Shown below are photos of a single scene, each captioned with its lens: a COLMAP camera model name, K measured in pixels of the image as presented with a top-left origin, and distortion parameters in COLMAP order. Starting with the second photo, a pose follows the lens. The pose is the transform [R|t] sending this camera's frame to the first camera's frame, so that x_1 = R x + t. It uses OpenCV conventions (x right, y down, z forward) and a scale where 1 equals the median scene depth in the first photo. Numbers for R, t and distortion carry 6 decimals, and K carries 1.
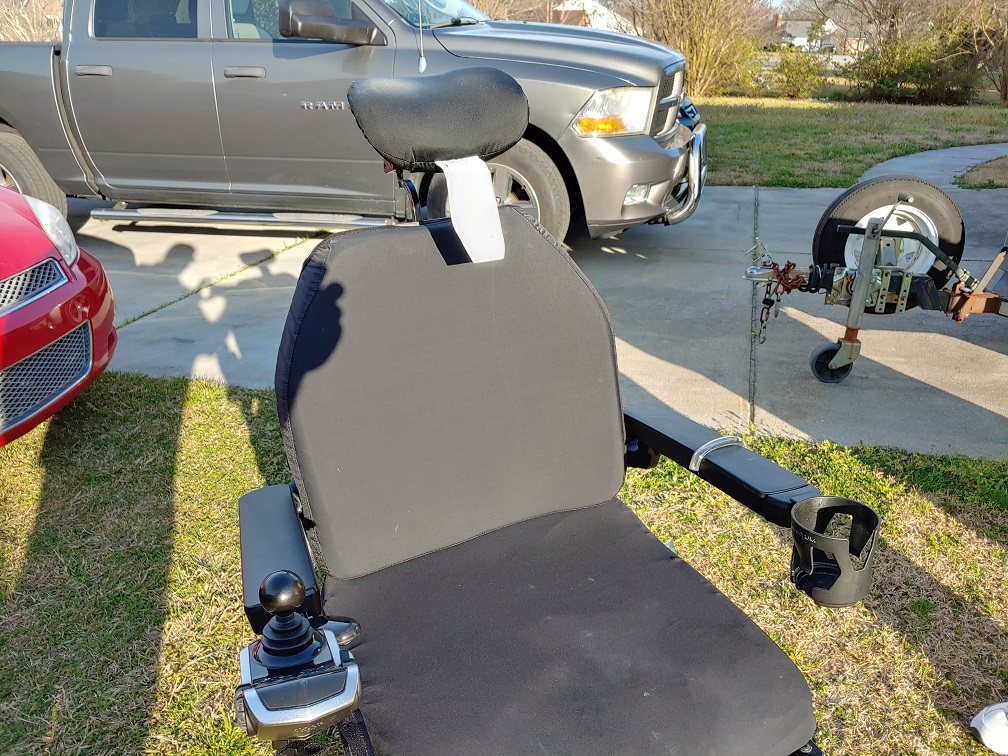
lens RADIAL K [[792.3, 0, 504.0], [0, 792.3, 378.0], [0, 0, 1]] dist [-0.031740, 0.034715]
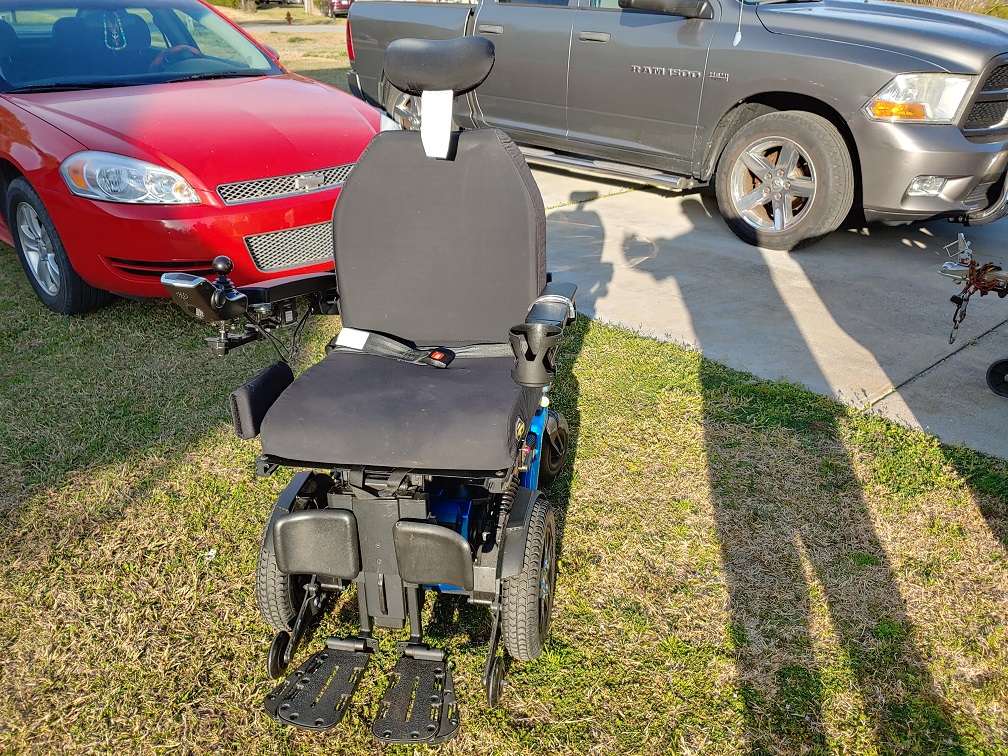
lens RADIAL K [[792.3, 0, 504.0], [0, 792.3, 378.0], [0, 0, 1]] dist [-0.031740, 0.034715]
pose [[0.849187, 0.250903, -0.464681, 0.229427], [-0.234901, 0.967546, 0.093149, 0.025968], [0.472972, 0.030053, 0.880565, -0.082015]]
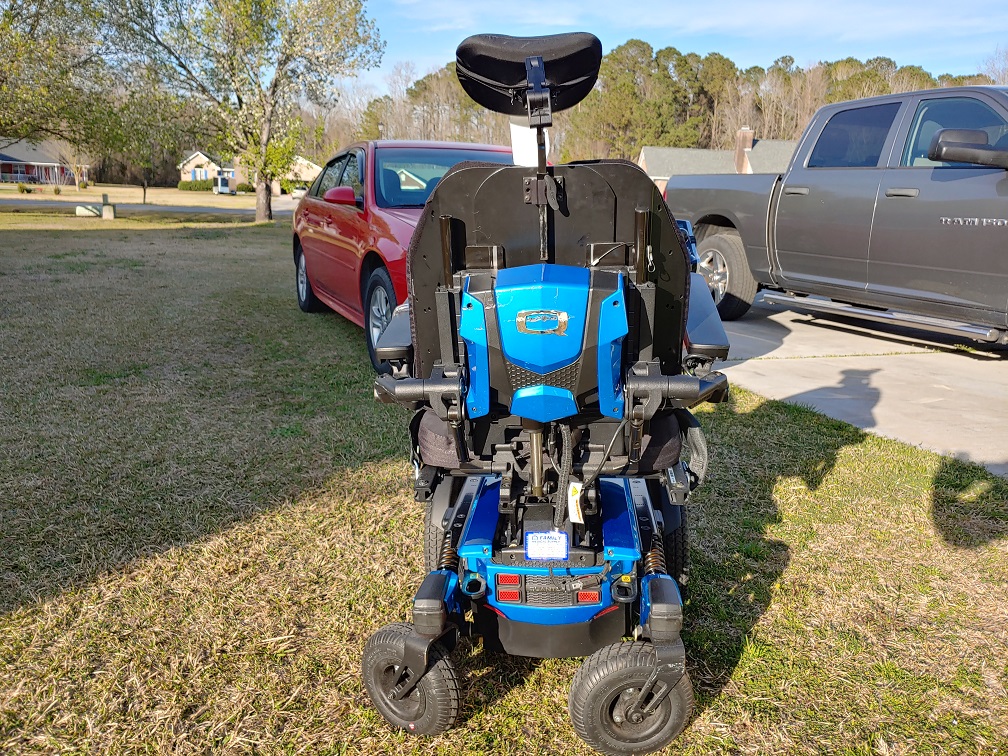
lens RADIAL K [[792.3, 0, 504.0], [0, 792.3, 378.0], [0, 0, 1]] dist [-0.031740, 0.034715]
pose [[0.585151, 0.203769, -0.784906, 0.308158], [-0.363187, 0.931265, -0.028992, 0.124971], [0.725048, 0.302032, 0.618937, -0.086974]]
